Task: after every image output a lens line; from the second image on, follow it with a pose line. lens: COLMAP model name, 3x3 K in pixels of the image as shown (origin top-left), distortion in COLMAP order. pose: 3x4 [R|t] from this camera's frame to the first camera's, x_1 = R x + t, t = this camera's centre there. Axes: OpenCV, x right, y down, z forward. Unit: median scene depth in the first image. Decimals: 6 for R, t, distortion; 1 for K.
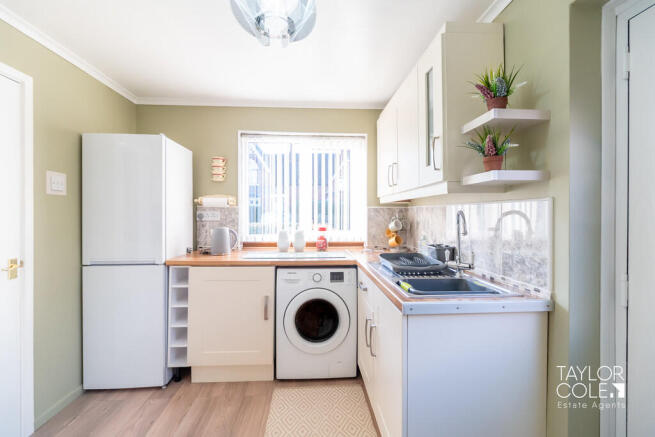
lens RADIAL K [[287.7, 0, 324.8], [0, 287.7, 216.3], [0, 0, 1]] dist [-0.000617, -0.000085]
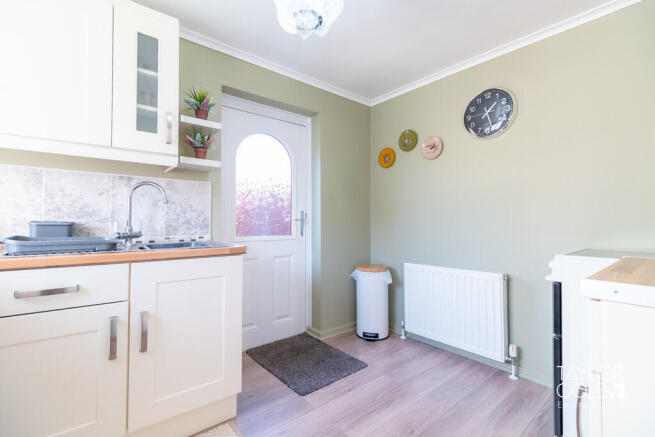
lens RADIAL K [[287.7, 0, 324.8], [0, 287.7, 216.3], [0, 0, 1]] dist [-0.000617, -0.000085]
pose [[-0.586849, 0.004750, 0.809682, -0.891956], [-0.001541, 0.999974, -0.006984, 0.135220], [-0.809695, -0.005346, -0.586827, 1.270145]]
